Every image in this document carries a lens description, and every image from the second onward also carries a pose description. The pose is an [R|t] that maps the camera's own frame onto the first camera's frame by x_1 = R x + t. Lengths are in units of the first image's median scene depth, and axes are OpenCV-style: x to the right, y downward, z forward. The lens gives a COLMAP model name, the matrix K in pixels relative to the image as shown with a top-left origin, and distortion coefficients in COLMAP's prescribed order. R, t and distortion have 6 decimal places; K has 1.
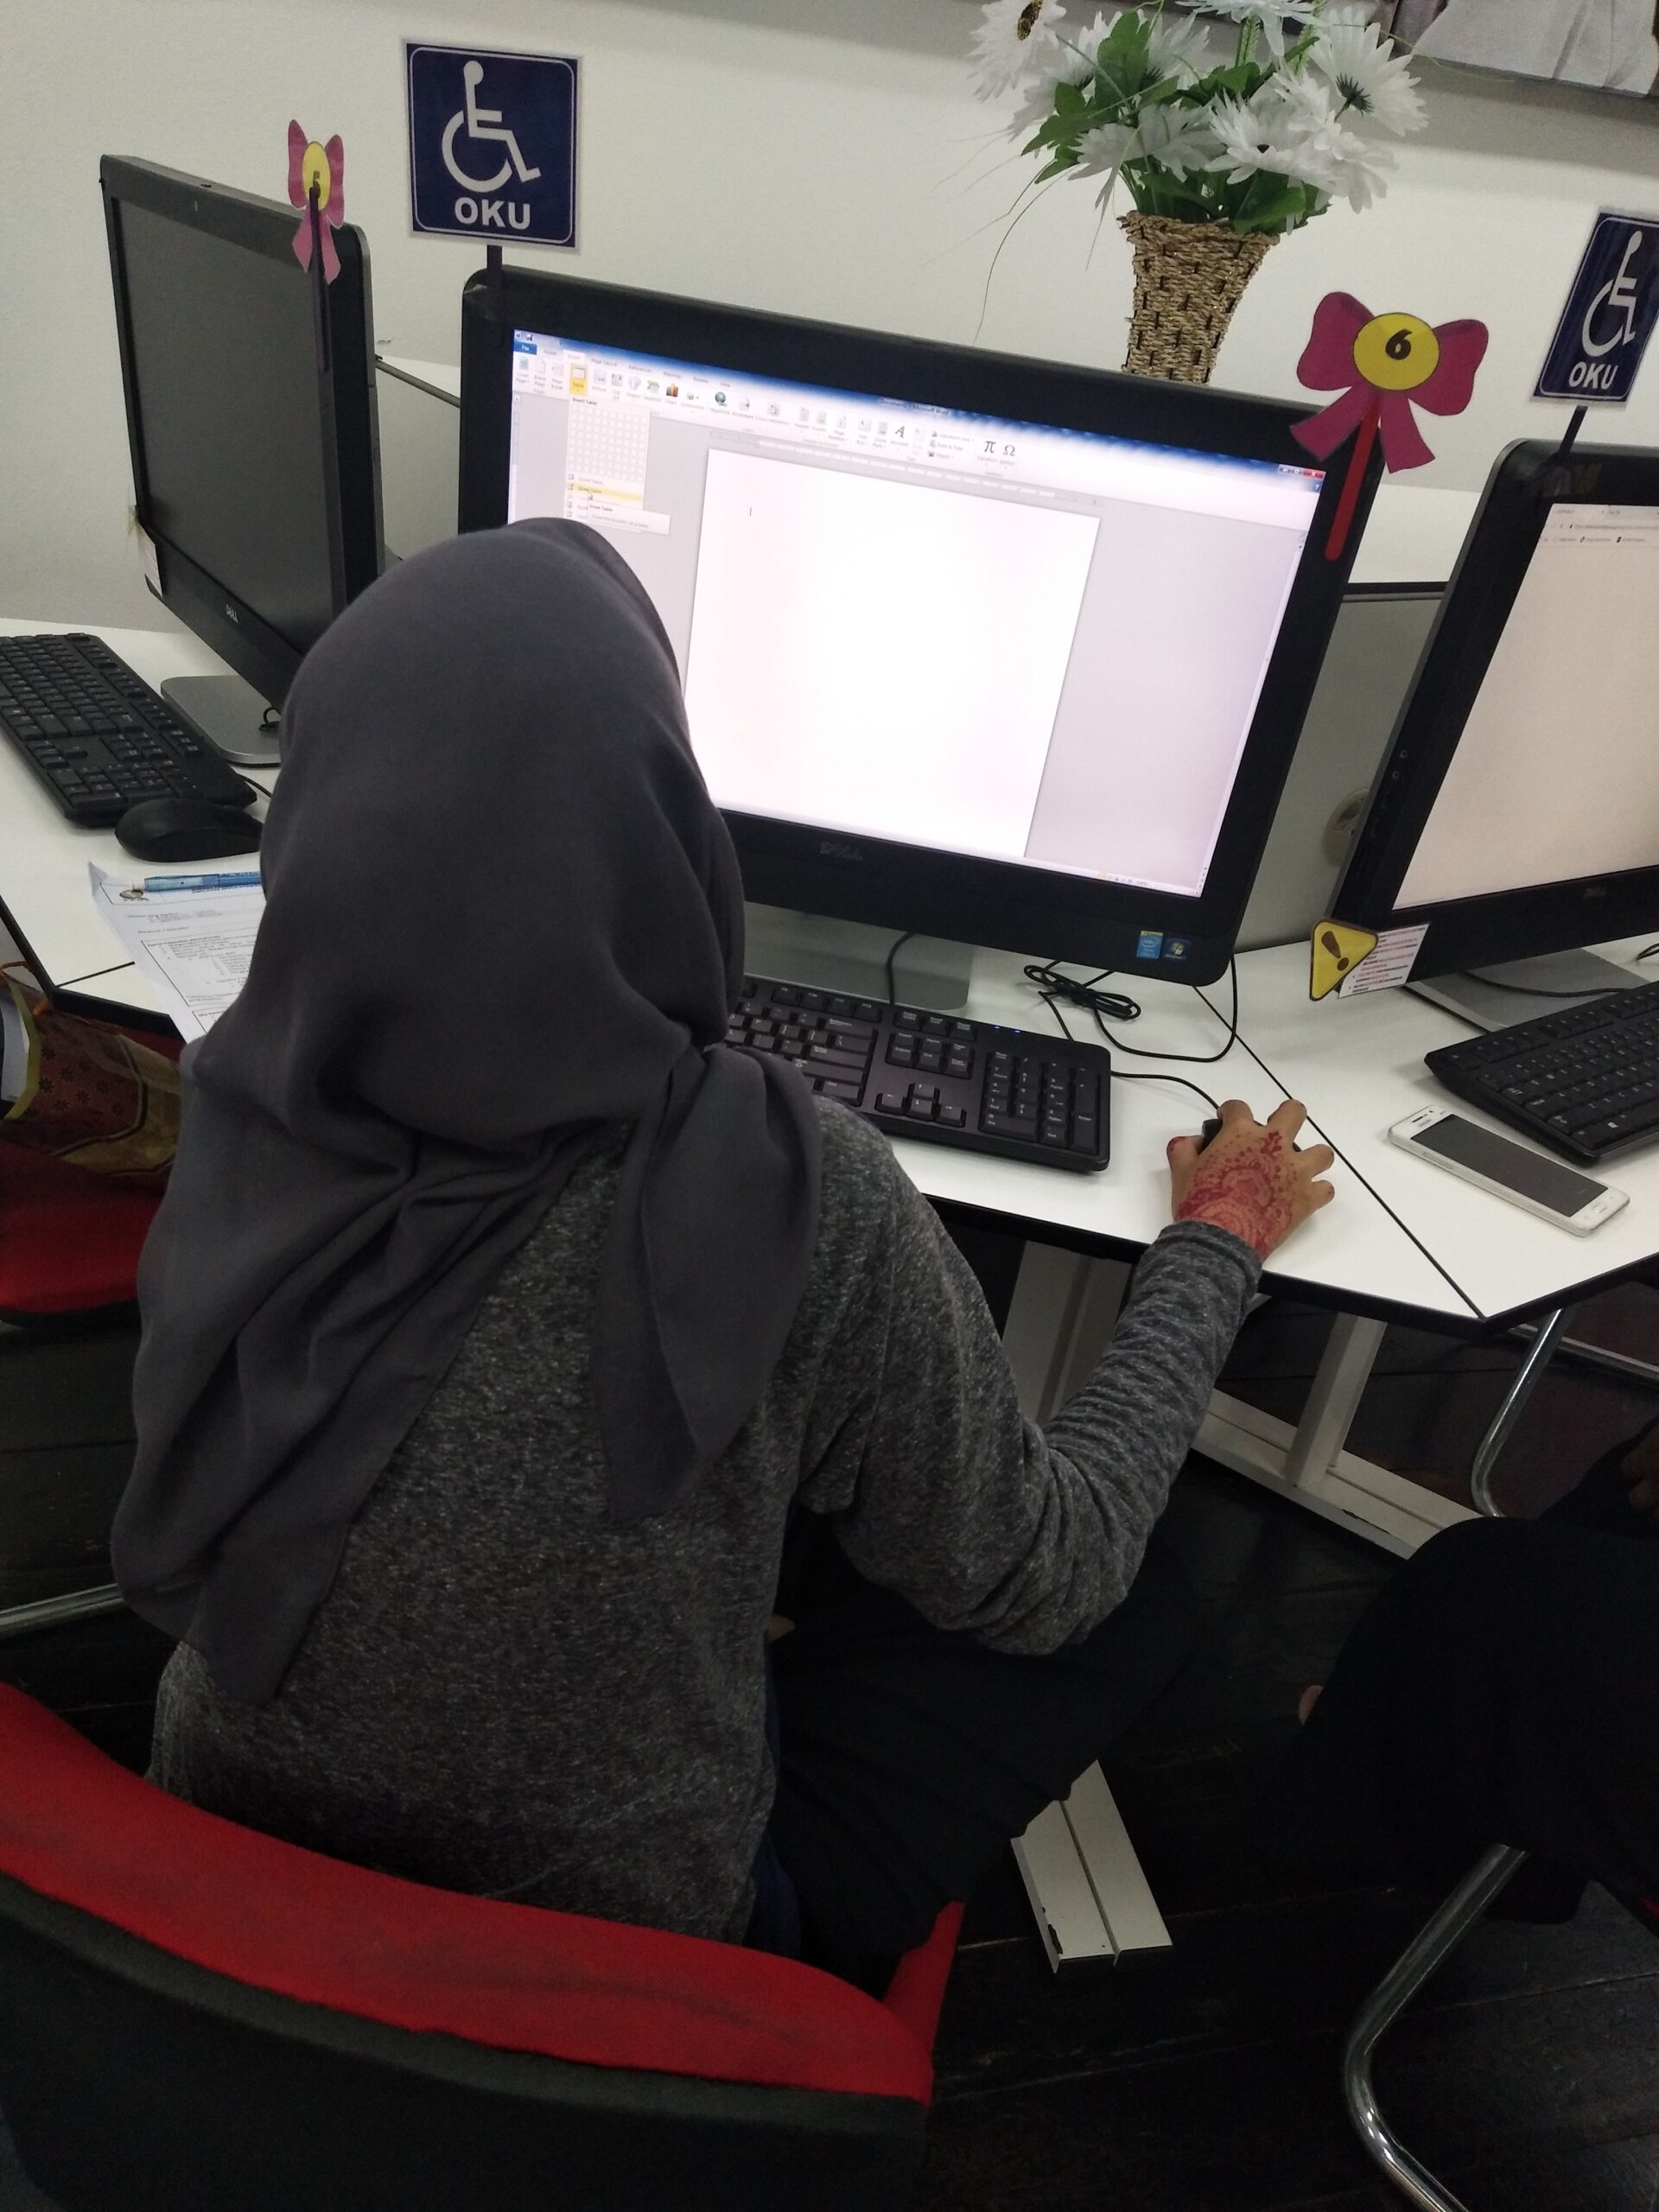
lens RADIAL K [[1668.6, 0, 815.6], [0, 1668.6, 1106.4], [0, 0, 1]] dist [0.102065, -0.153753]
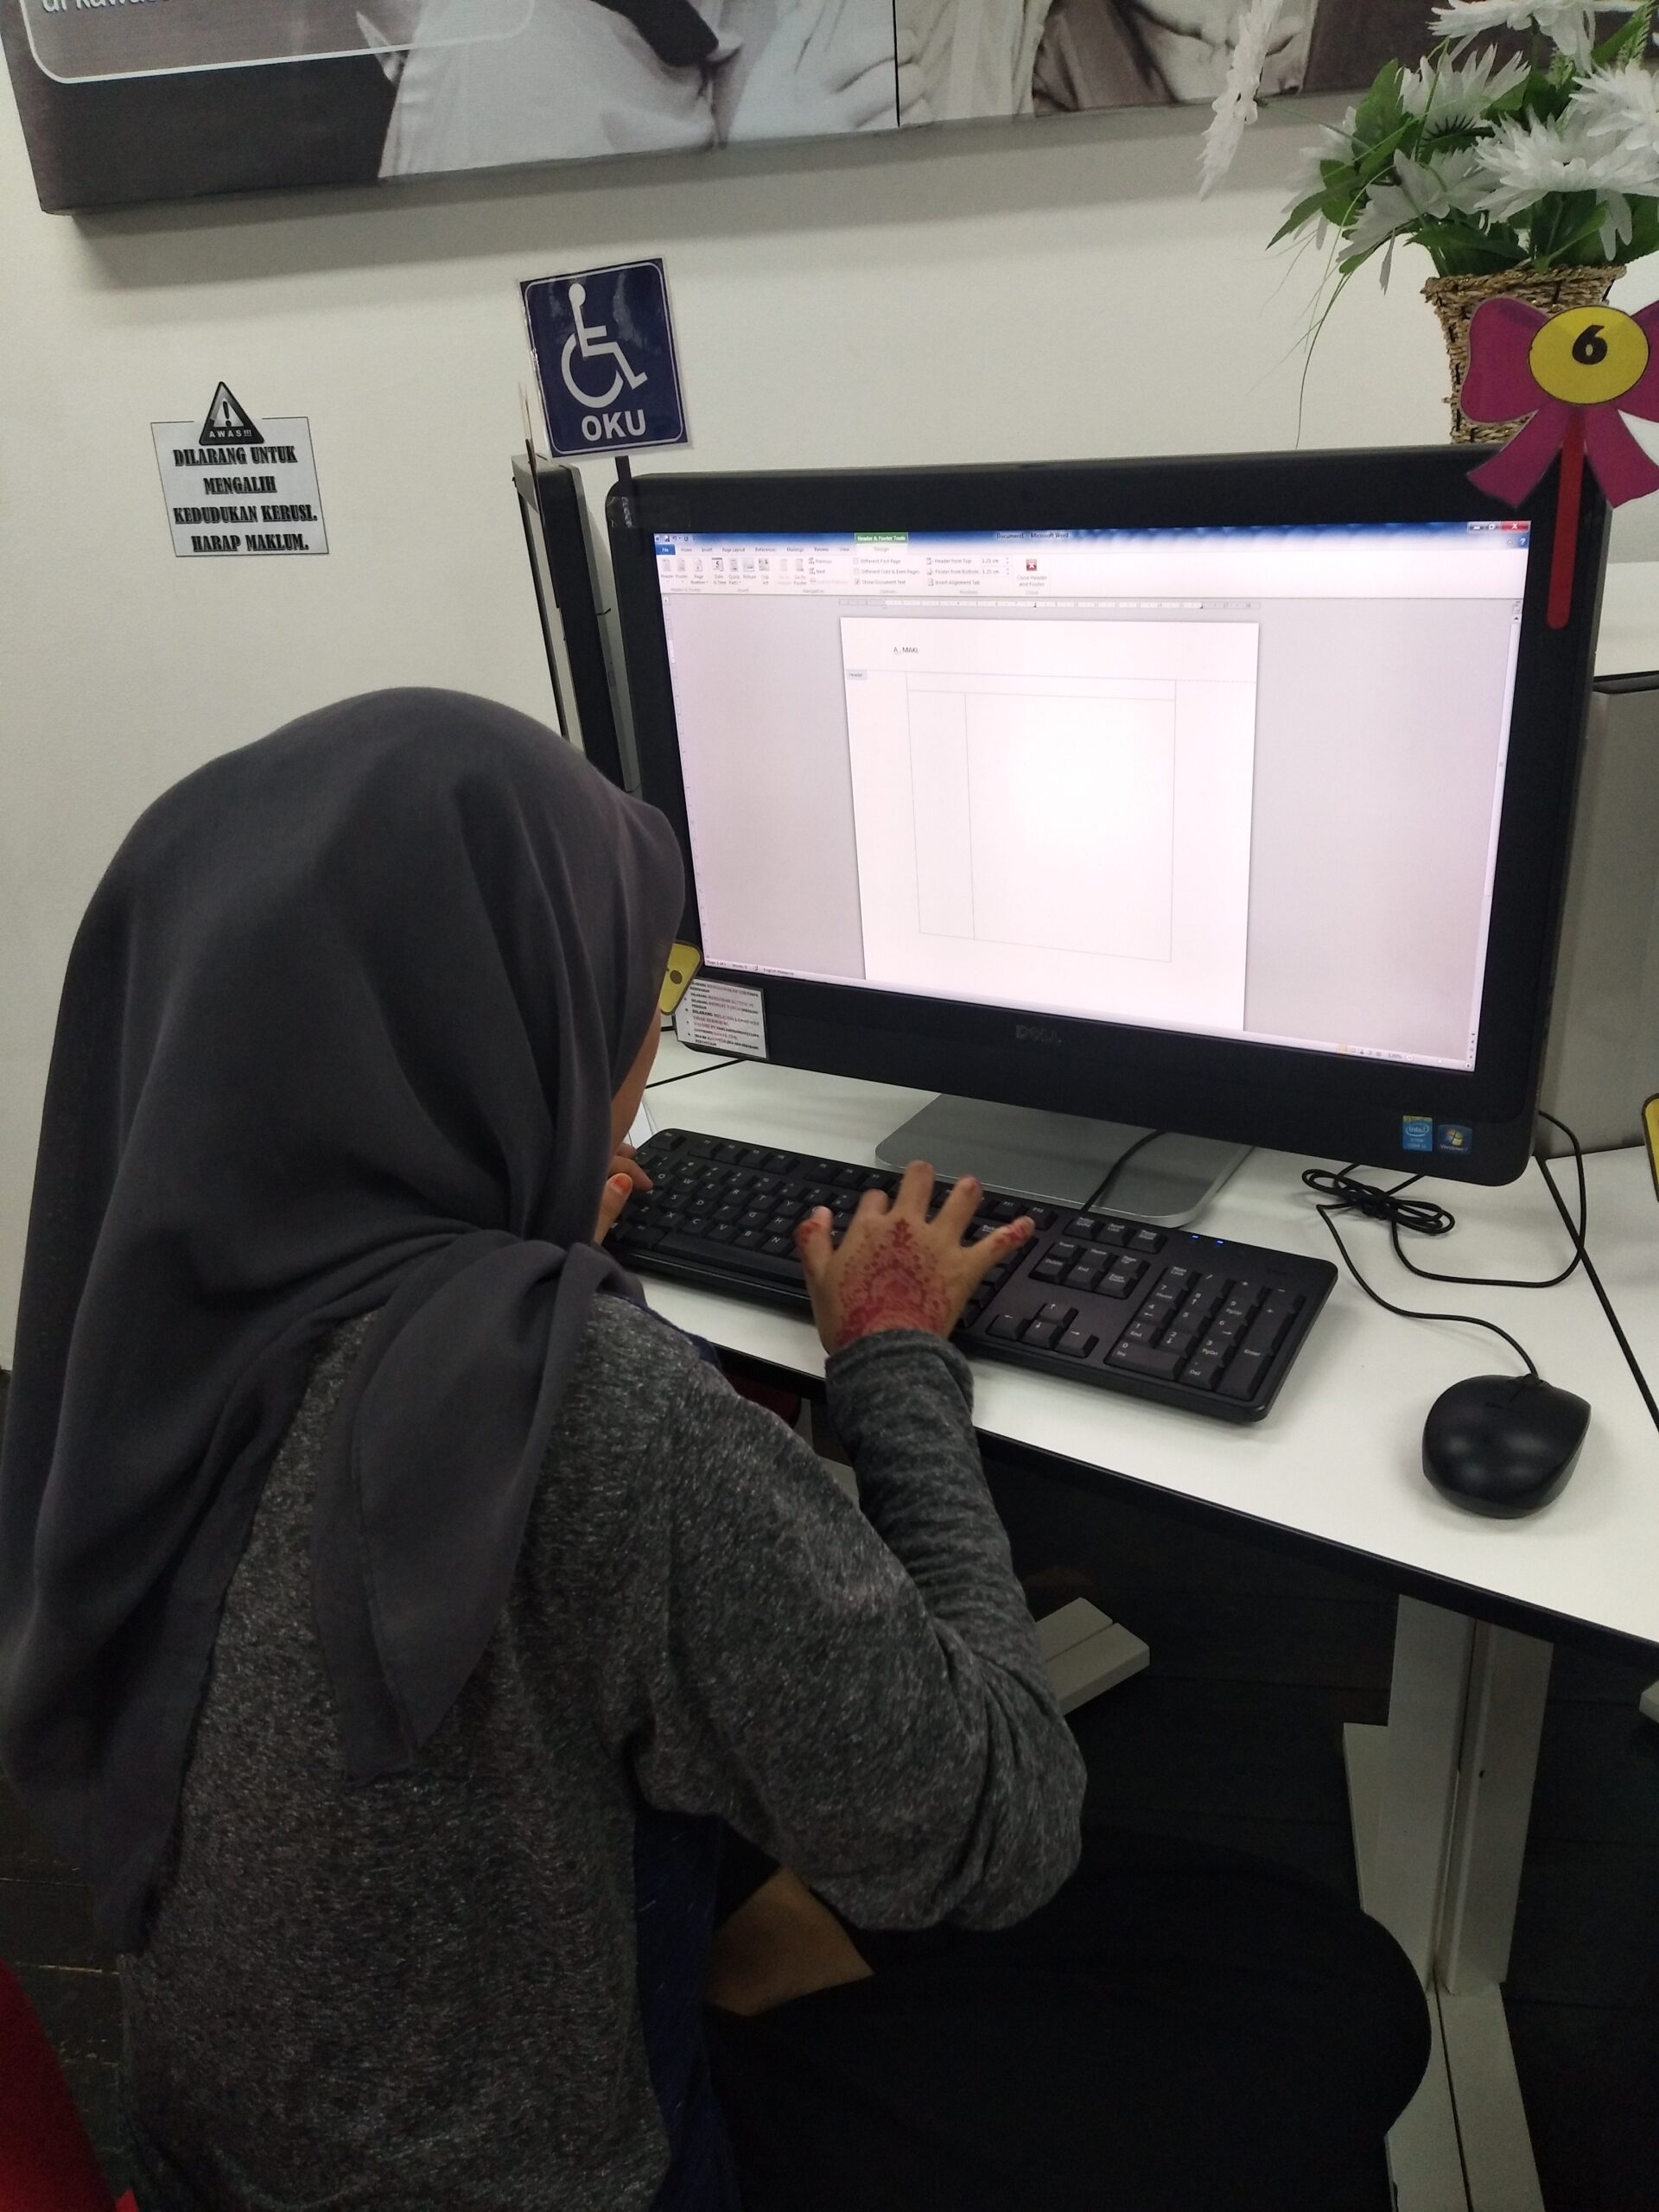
lens RADIAL K [[1668.6, 0, 815.6], [0, 1668.6, 1106.4], [0, 0, 1]] dist [0.102065, -0.153753]
pose [[0.902755, -0.028697, -0.429196, 0.304124], [-0.025751, 0.992377, -0.120516, -0.006987], [0.429383, 0.119849, 0.895135, 0.182626]]
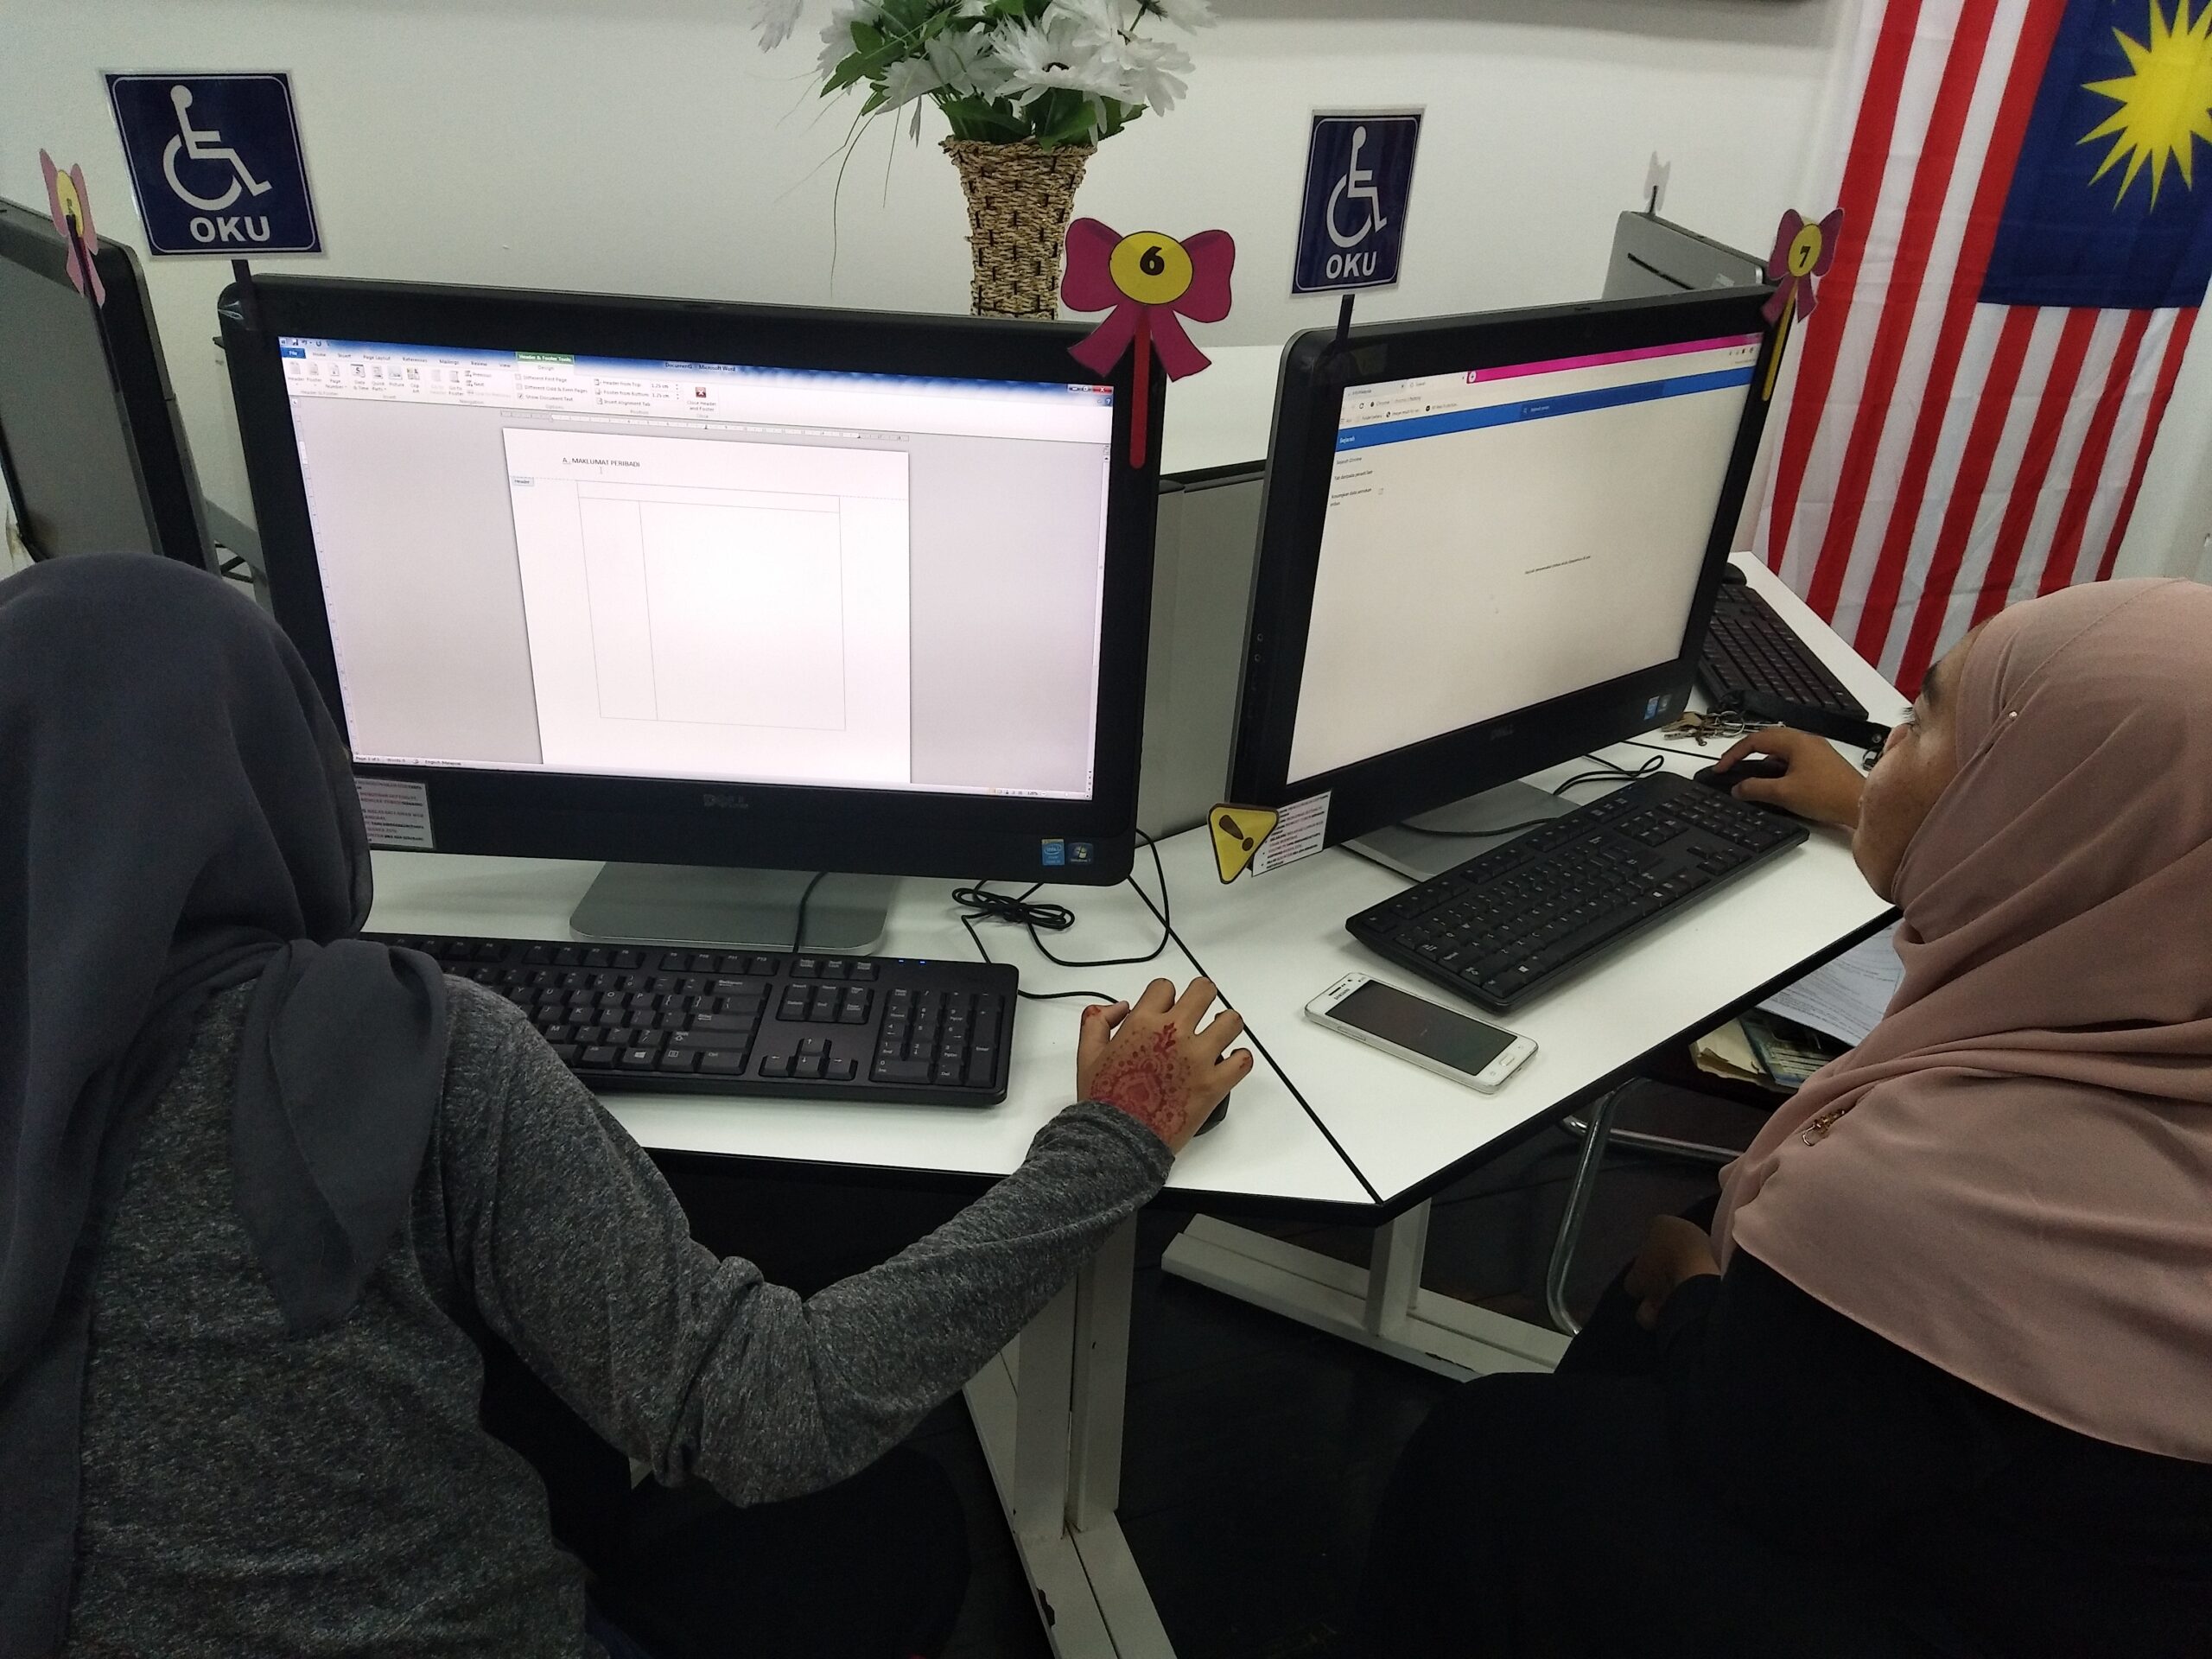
lens RADIAL K [[1677.6, 0, 1110.6], [0, 1677.6, 845.8], [0, 0, 1]] dist [0.092285, -0.140644]
pose [[0.987254, -0.139362, 0.076869, 0.168154], [0.144001, 0.987846, -0.058514, -0.039947], [-0.067780, 0.068837, 0.995323, 0.011180]]
